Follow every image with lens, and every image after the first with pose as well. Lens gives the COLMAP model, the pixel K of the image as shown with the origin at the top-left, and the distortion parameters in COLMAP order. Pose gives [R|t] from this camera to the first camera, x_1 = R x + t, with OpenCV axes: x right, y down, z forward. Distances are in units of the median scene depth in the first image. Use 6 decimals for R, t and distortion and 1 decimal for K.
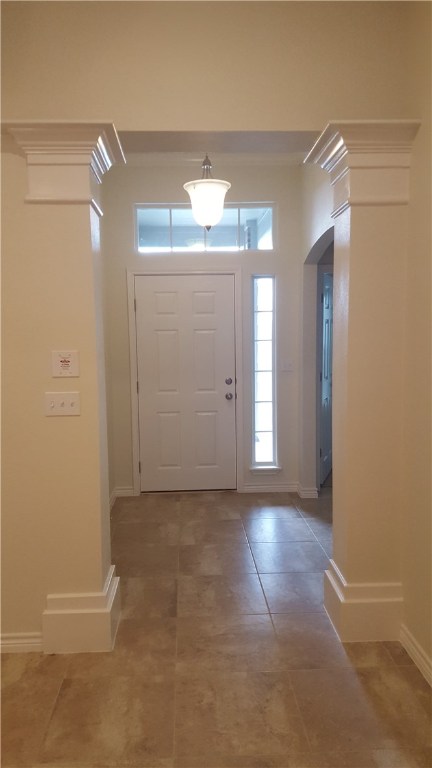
lens RADIAL K [[561.2, 0, 212.2], [0, 561.2, 385.7], [0, 0, 1]] dist [0.050364, -0.038098]
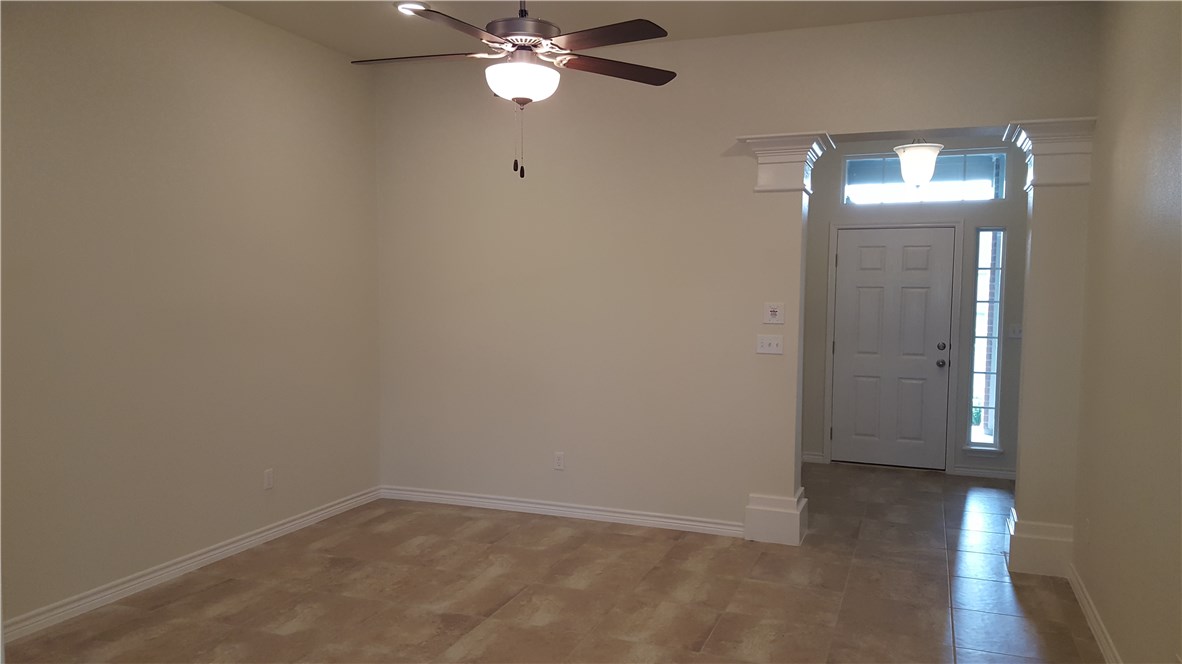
lens RADIAL K [[863.7, 0, 580.4], [0, 863.7, 330.2], [0, 0, 1]] dist [0.050364, -0.038098]
pose [[0.910157, 0.050056, -0.411228, 0.132779], [-0.066900, 0.997403, -0.026662, 0.073902], [0.408825, 0.051777, 0.911143, -0.871269]]
